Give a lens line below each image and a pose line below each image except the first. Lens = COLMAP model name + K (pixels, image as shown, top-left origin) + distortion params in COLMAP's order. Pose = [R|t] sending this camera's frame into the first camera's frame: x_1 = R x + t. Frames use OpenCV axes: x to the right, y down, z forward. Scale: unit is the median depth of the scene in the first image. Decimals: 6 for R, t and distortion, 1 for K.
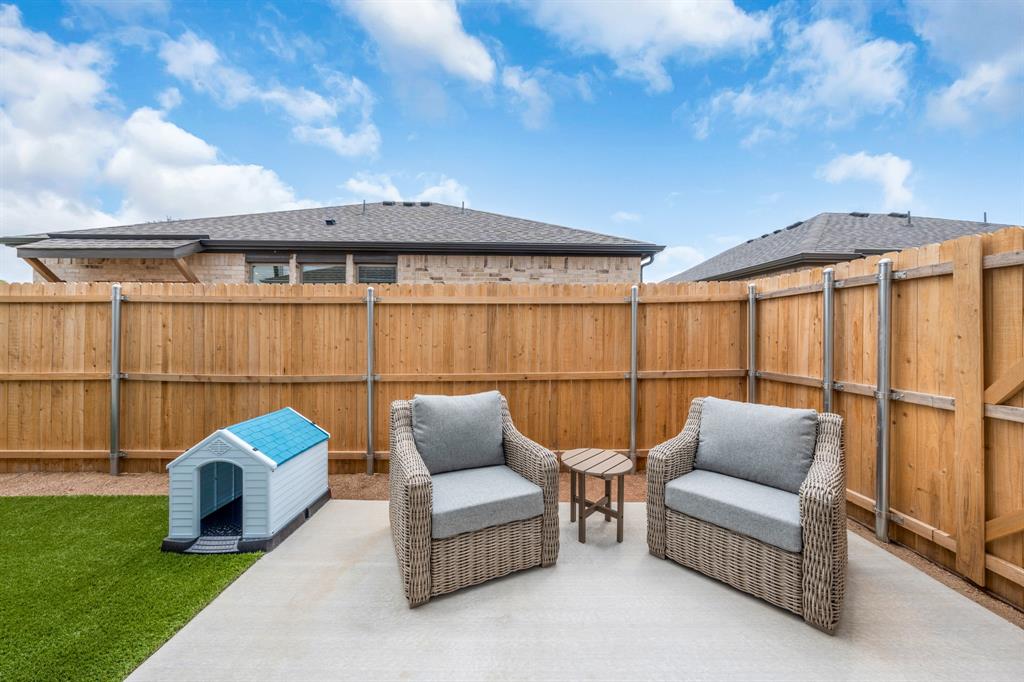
lens RADIAL K [[348.0, 0, 512.0], [0, 348.0, 327.7], [0, 0, 1]] dist [-0.000176, 0.000020]
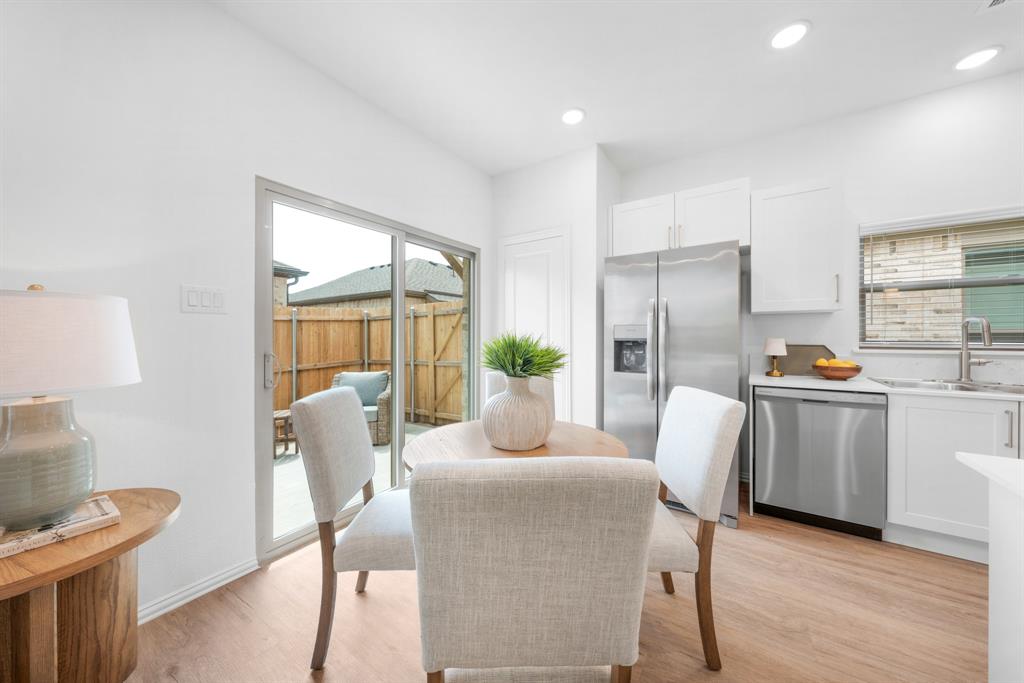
lens RADIAL K [[351.0, 0, 513.7], [0, 351.0, 335.8], [0, 0, 1]] dist [-0.000914, -0.000112]
pose [[0.564565, -0.008954, 0.825340, -0.357263], [0.009462, 0.999946, 0.004375, 0.000154], [-0.825334, 0.005340, 0.564619, -0.623637]]
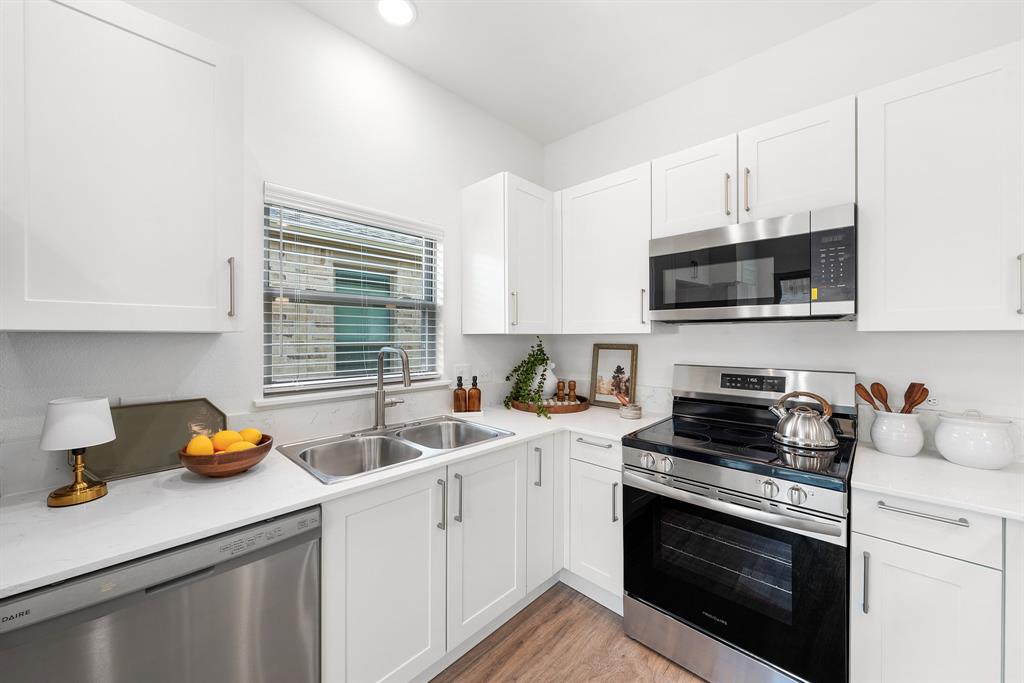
lens RADIAL K [[382.2, 0, 512.5], [0, 382.2, 337.9], [0, 0, 1]] dist [-0.001132, -0.000157]
pose [[-0.715066, -0.010687, 0.698976, 0.121225], [-0.003483, 0.999925, 0.011725, -0.041198], [-0.699049, 0.005950, -0.715049, -0.686919]]
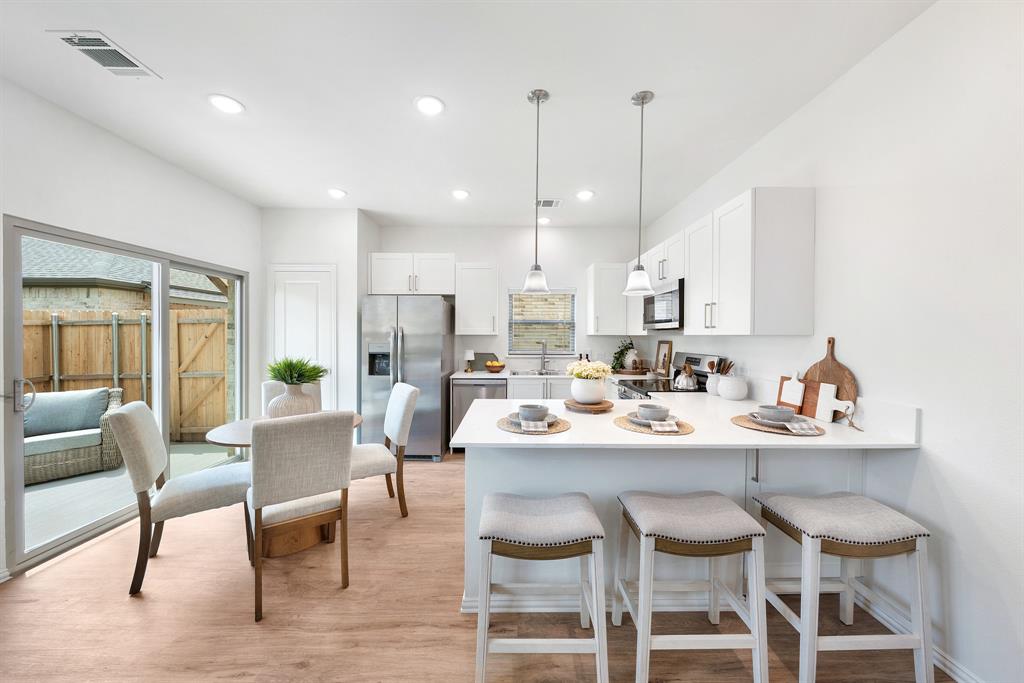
lens RADIAL K [[353.3, 0, 513.6], [0, 353.3, 338.6], [0, 0, 1]] dist [-0.000499, -0.000028]
pose [[0.003396, -0.020865, 0.999777, -0.708293], [-0.000123, 0.999782, 0.020866, -0.054431], [-0.999994, -0.000194, 0.003393, -0.830309]]
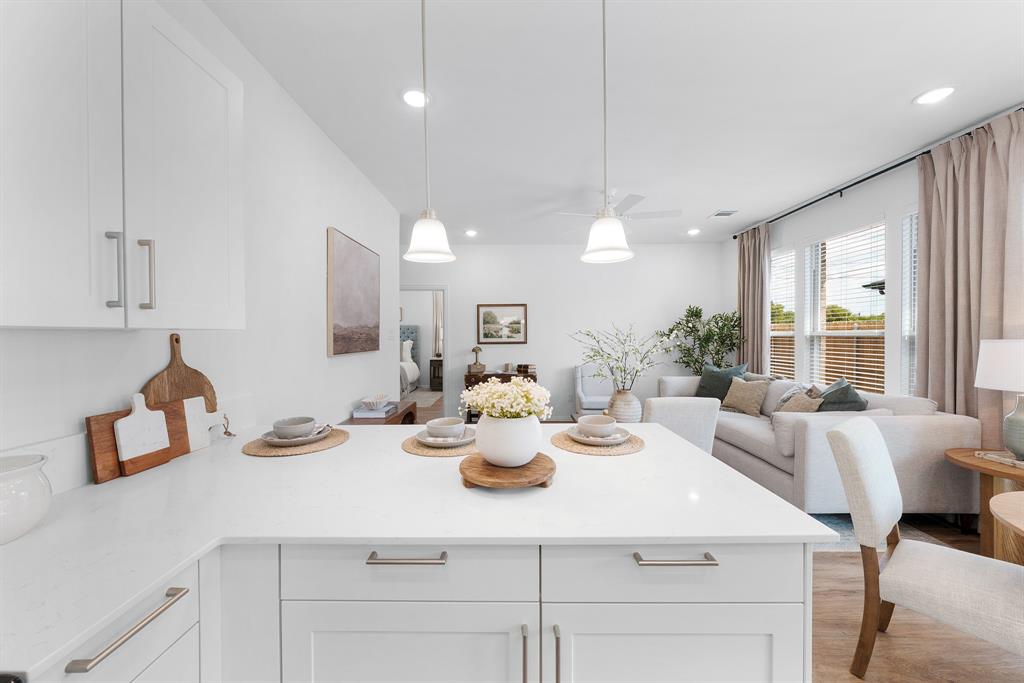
lens RADIAL K [[367.0, 0, 508.3], [0, 367.0, 337.7], [0, 0, 1]] dist [-0.000240, -0.000033]
pose [[-0.021826, -0.001693, -0.999760, 0.283938], [-0.000758, 0.999998, -0.001677, -0.039147], [0.999761, 0.000721, -0.021827, -0.956722]]
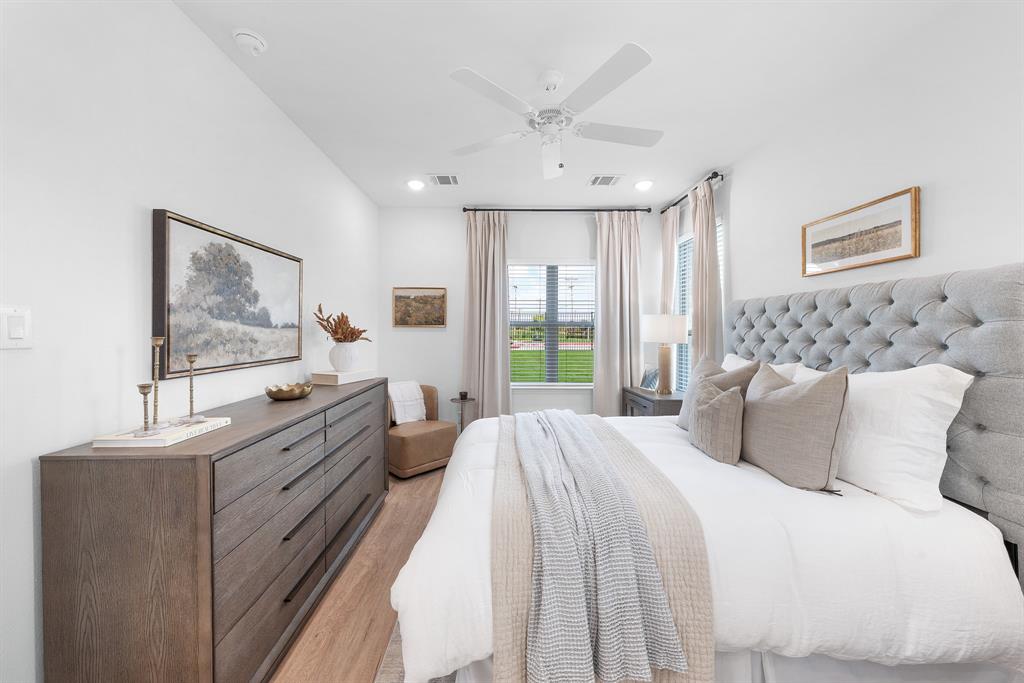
lens RADIAL K [[362.4, 0, 498.7], [0, 362.4, 333.2], [0, 0, 1]] dist [0.000917, 0.000000]
pose [[-0.999950, -0.008253, 0.005562, -1.868852], [-0.008233, 0.999960, 0.003516, -0.059378], [-0.005590, 0.003470, -0.999978, -1.309324]]
